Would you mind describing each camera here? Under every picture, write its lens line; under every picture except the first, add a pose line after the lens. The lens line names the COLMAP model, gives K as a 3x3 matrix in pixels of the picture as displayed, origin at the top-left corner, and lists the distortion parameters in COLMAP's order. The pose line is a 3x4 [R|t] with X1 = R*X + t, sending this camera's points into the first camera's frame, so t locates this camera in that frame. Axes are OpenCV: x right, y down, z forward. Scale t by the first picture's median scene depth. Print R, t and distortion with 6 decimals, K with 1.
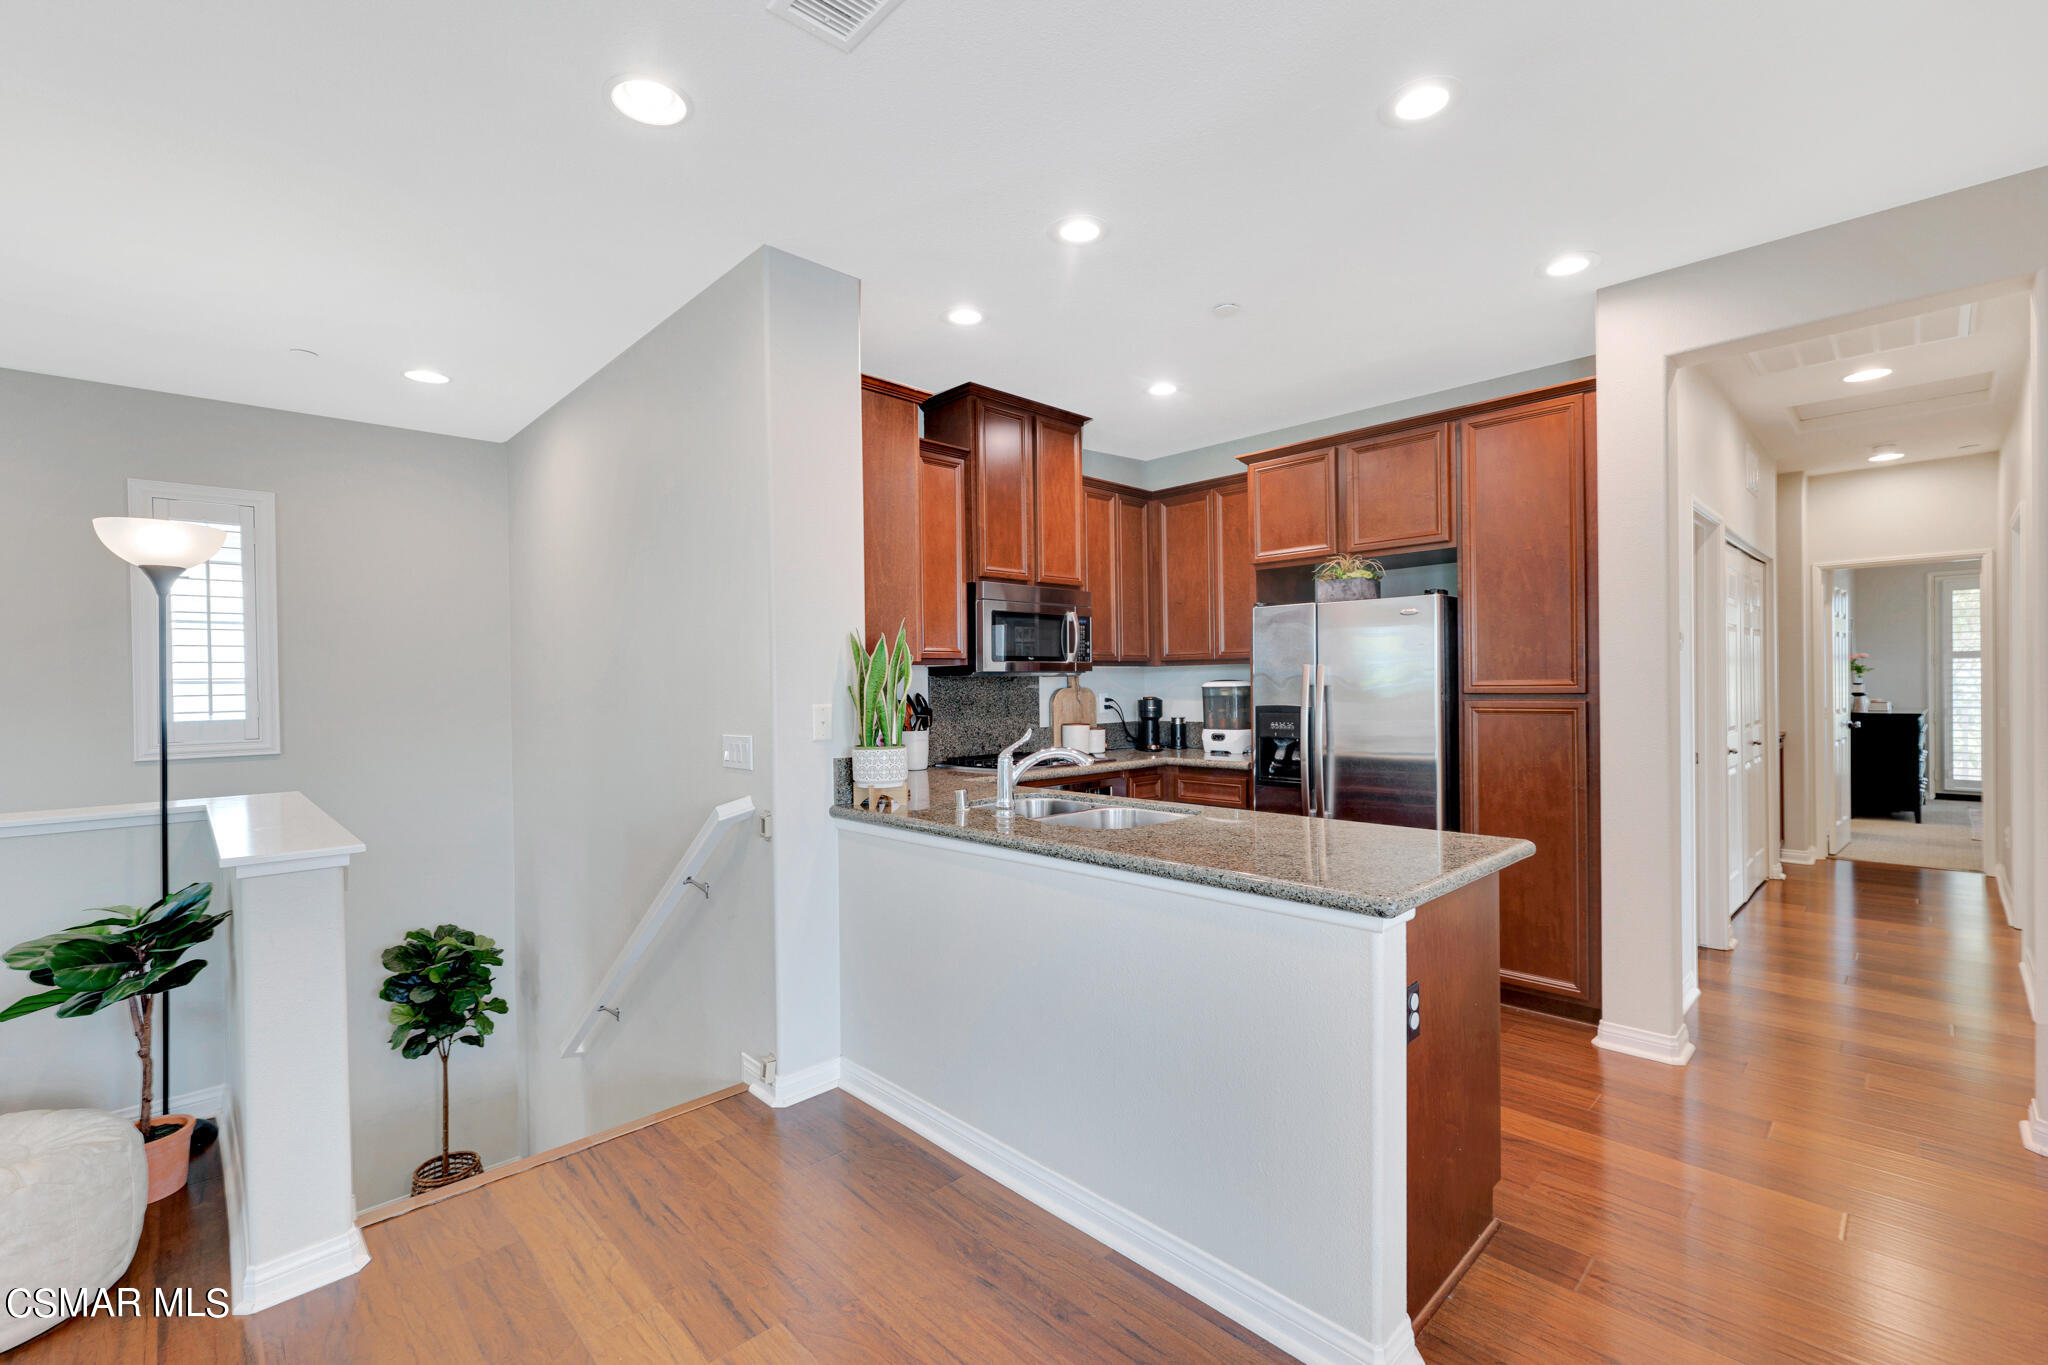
lens RADIAL K [[891.1, 0, 1023.6], [0, 891.1, 689.0], [0, 0, 1]] dist [0.000797, 0.000422]
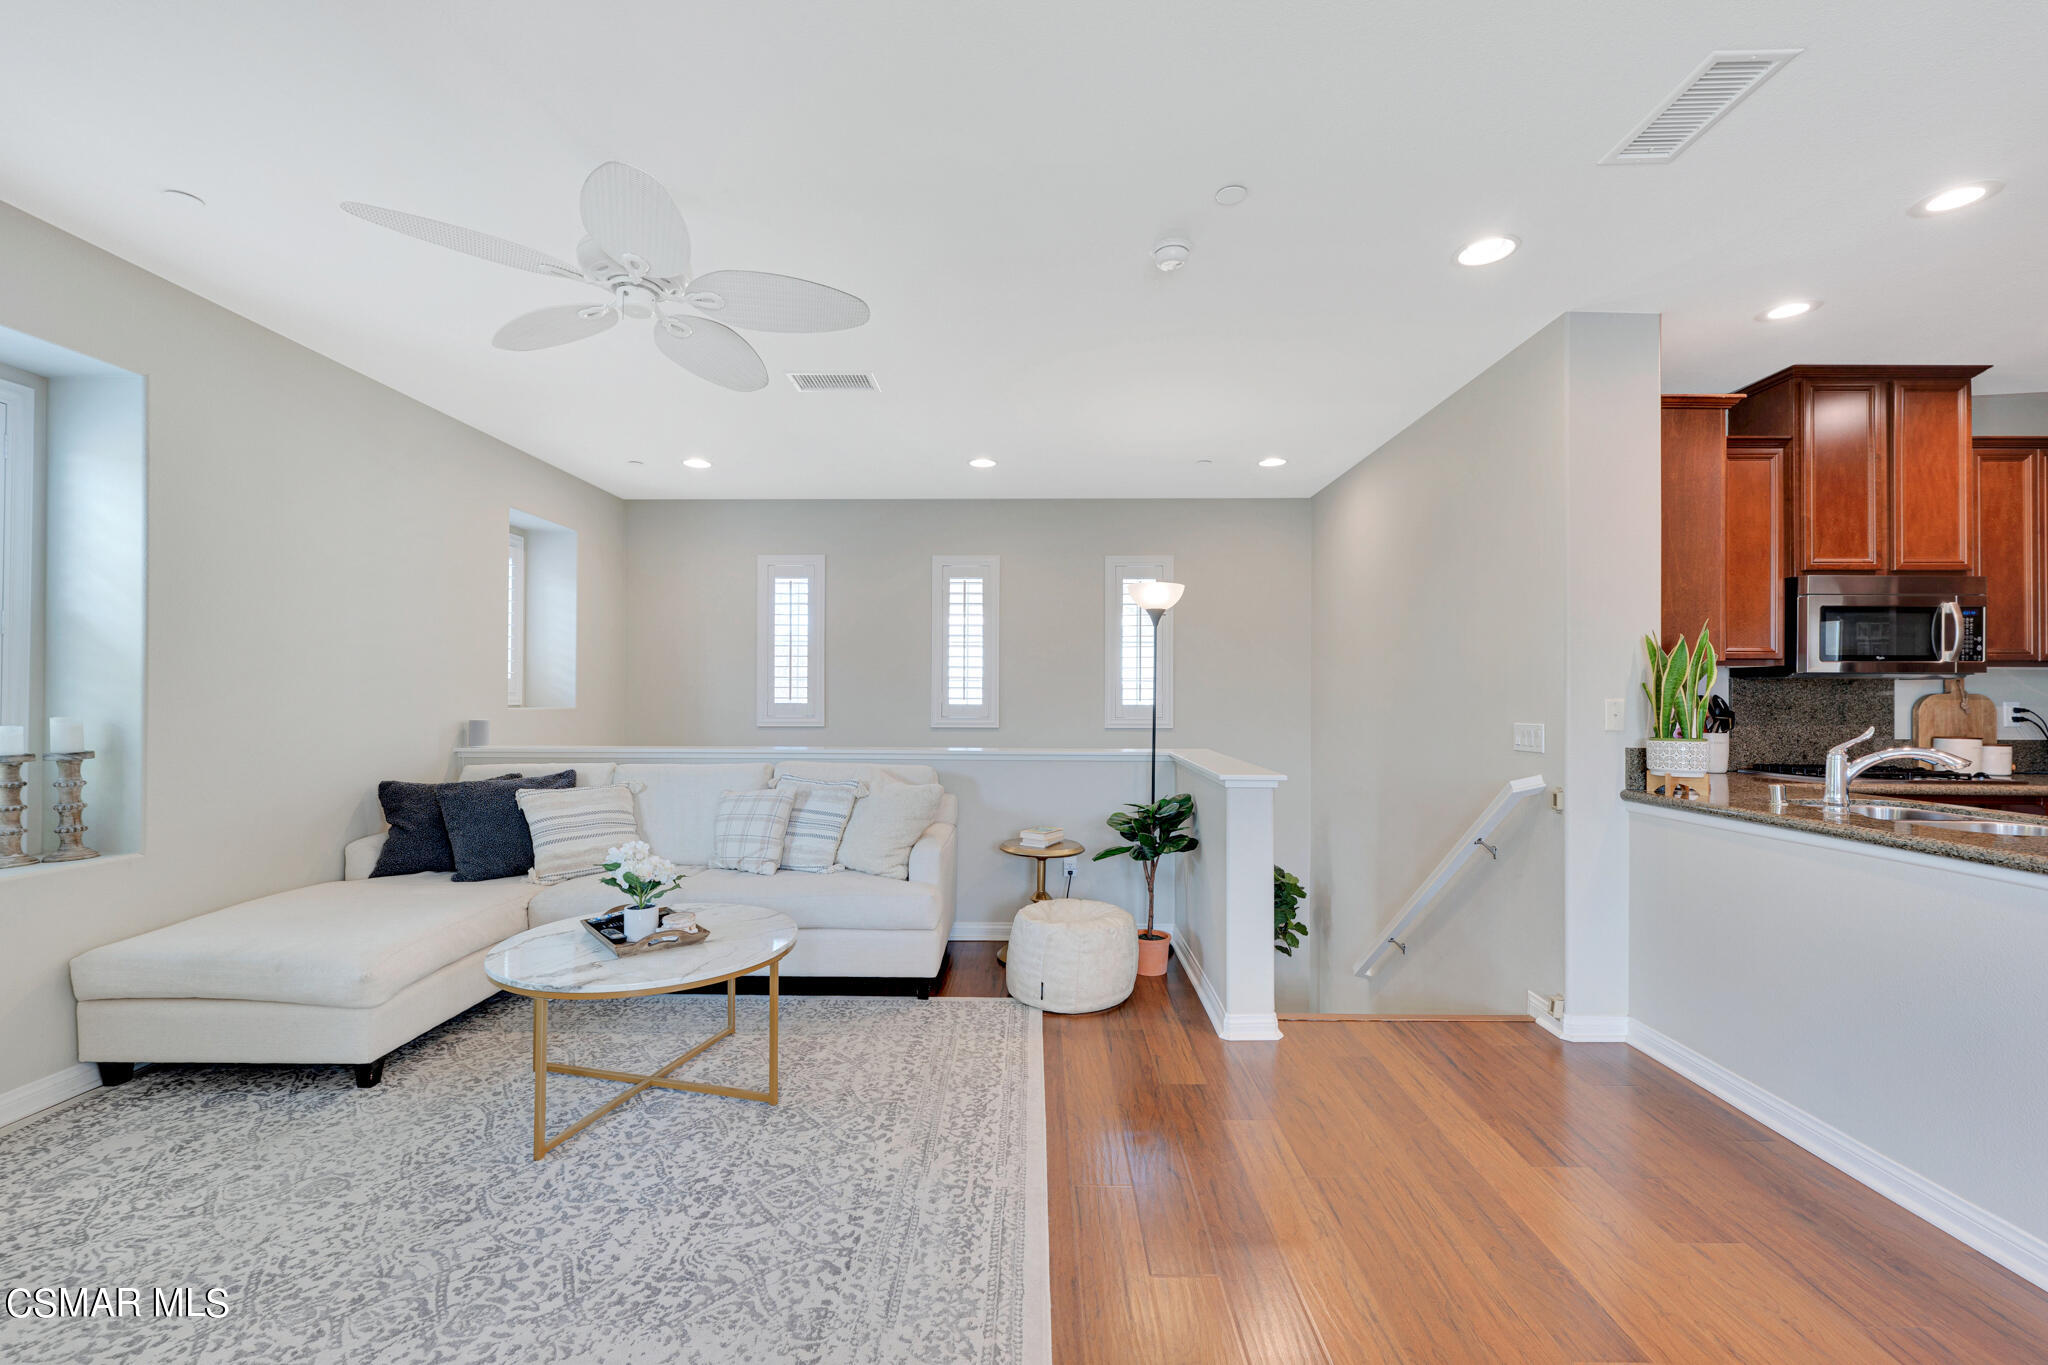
lens RADIAL K [[853.7, 0, 1019.2], [0, 853.7, 689.0], [0, 0, 1]] dist [-0.000927, -0.000099]
pose [[0.704804, 0.010716, -0.709321, 0.006784], [-0.017565, 0.999843, -0.002349, 0.014471], [0.709184, 0.014114, 0.704882, -0.213724]]
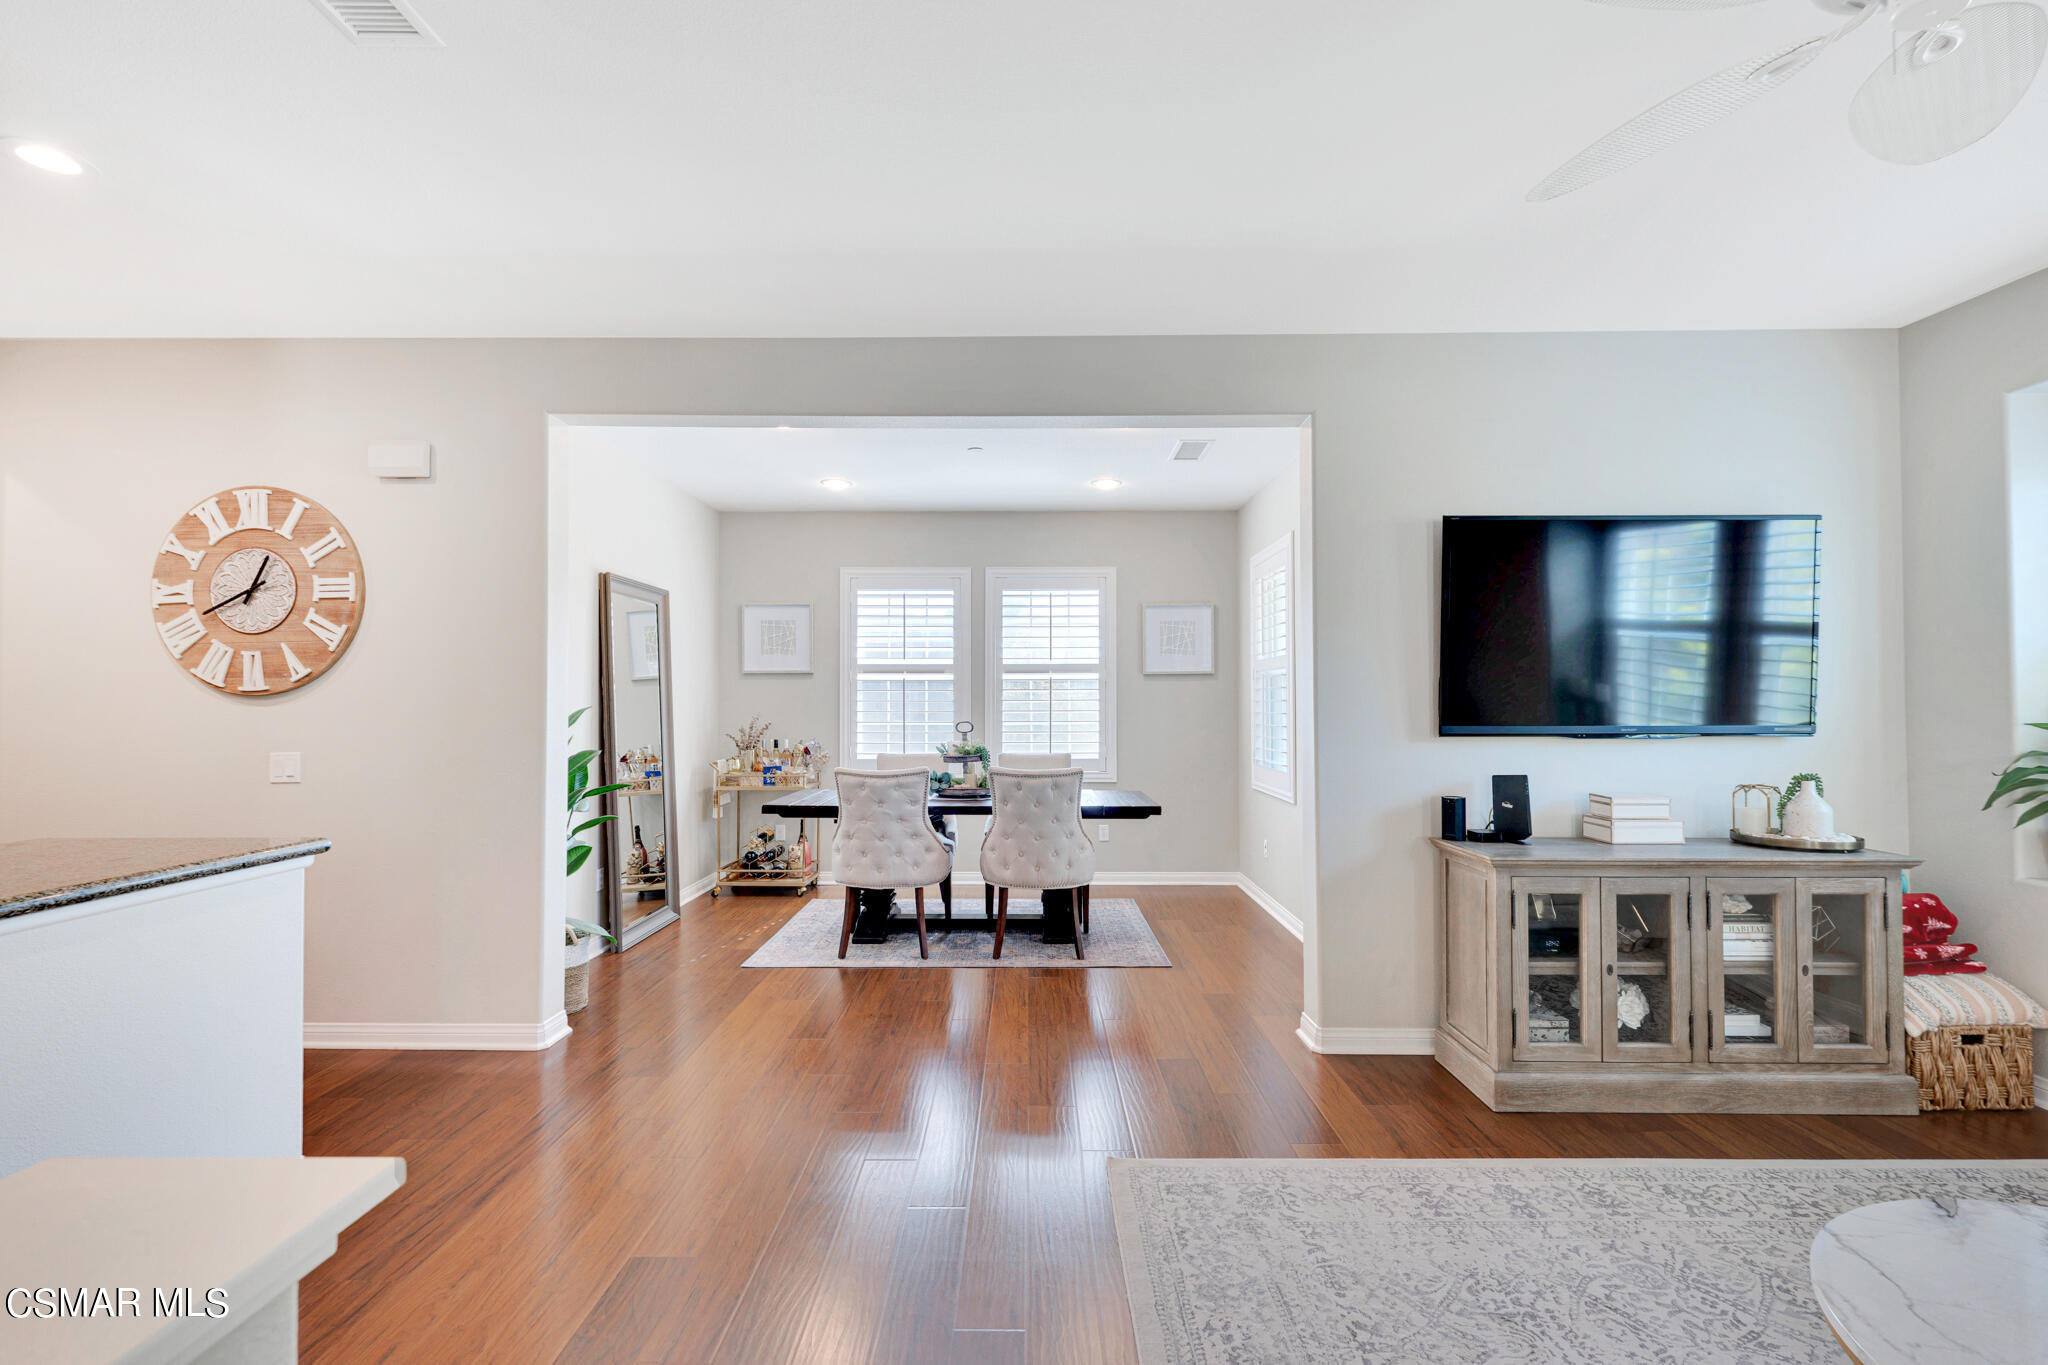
lens RADIAL K [[891.1, 0, 1015.1], [0, 891.1, 691.4], [0, 0, 1]] dist [0.000797, 0.000422]
pose [[-0.714858, 0.024744, 0.698832, -0.591389], [0.015728, 0.999690, -0.019308, 0.012657], [-0.699093, -0.002811, -0.715025, 0.499289]]
